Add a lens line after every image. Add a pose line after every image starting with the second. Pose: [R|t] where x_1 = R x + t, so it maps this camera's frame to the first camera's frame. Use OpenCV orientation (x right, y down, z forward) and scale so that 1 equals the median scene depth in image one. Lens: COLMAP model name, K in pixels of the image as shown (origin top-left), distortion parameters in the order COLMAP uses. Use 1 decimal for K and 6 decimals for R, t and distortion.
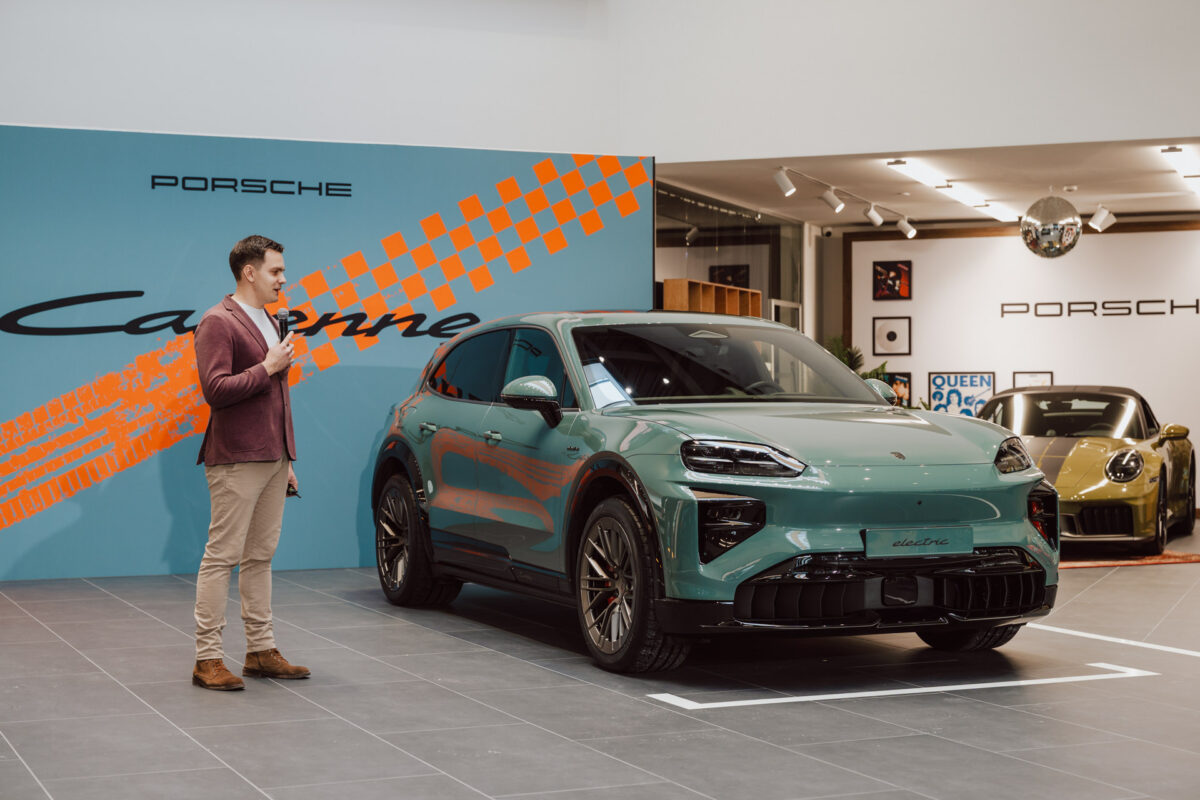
lens RADIAL K [[1975.7, 0, 619.1], [0, 1975.7, 402.2], [0, 0, 1]] dist [0.011944, -0.011695]
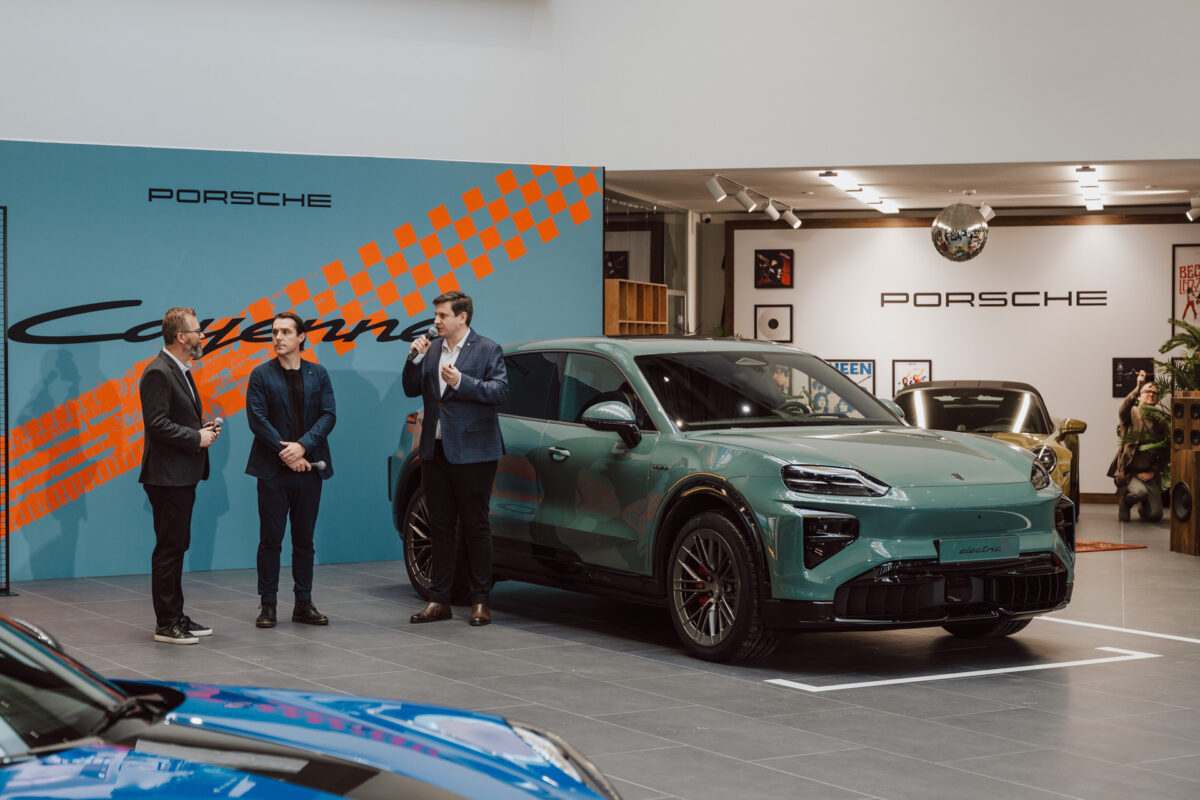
lens RADIAL K [[2244.4, 0, 596.2], [0, 2244.4, 379.4], [0, 0, 1]] dist [0.004411, 0.078074]
pose [[0.991125, 0.000264, 0.132934, -0.151332], [-0.002117, 0.999903, 0.013801, -0.029668], [-0.132917, -0.013960, 0.991029, -0.186201]]
